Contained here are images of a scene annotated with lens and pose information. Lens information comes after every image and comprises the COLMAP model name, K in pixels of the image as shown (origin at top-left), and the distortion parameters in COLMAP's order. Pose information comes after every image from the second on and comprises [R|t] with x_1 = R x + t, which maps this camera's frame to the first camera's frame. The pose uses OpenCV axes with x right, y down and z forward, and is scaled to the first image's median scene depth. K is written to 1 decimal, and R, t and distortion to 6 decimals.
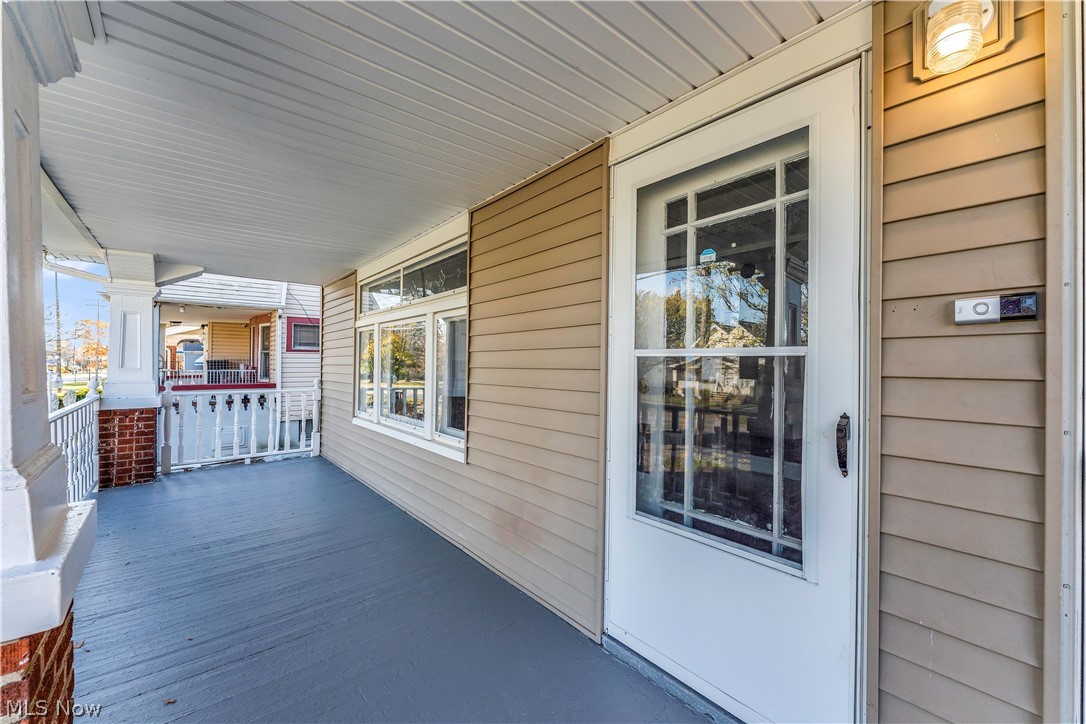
lens RADIAL K [[434.7, 0, 543.0], [0, 434.7, 363.0], [0, 0, 1]] dist [0.001359, 0.000098]
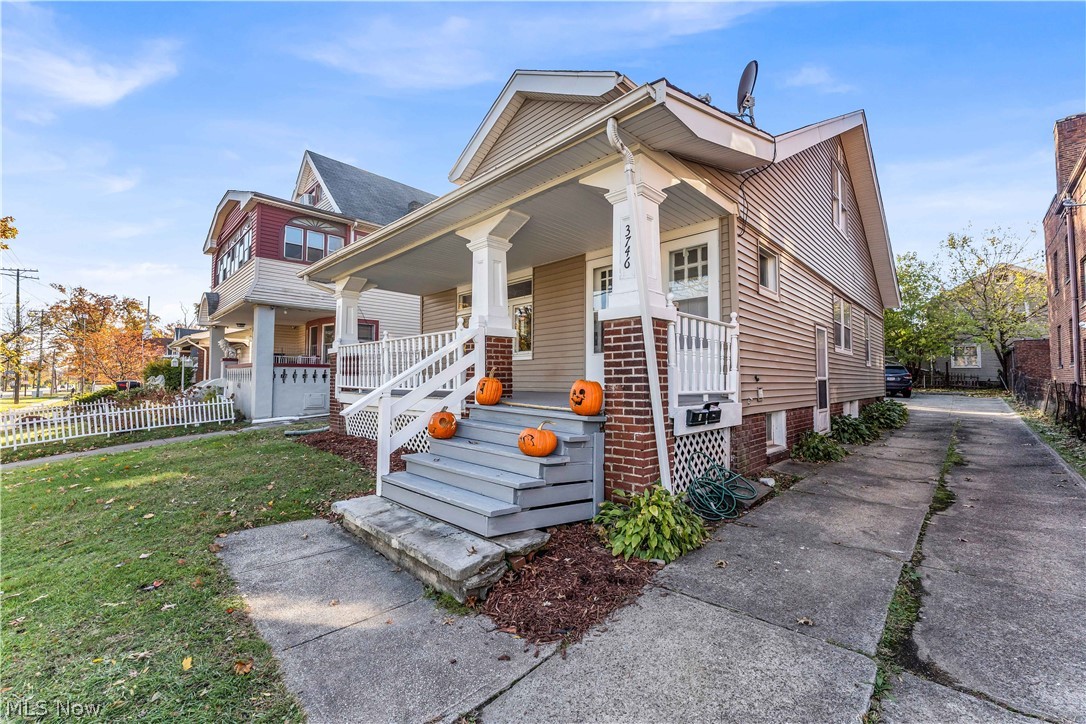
lens RADIAL K [[434.7, 0, 542.8], [0, 434.7, 364.9], [0, 0, 1]] dist [0.001359, 0.000098]
pose [[0.995192, -0.003735, 0.097869, -0.535041], [0.006905, 0.999462, -0.032072, 0.499405], [-0.097697, 0.032594, 0.994682, -2.424406]]
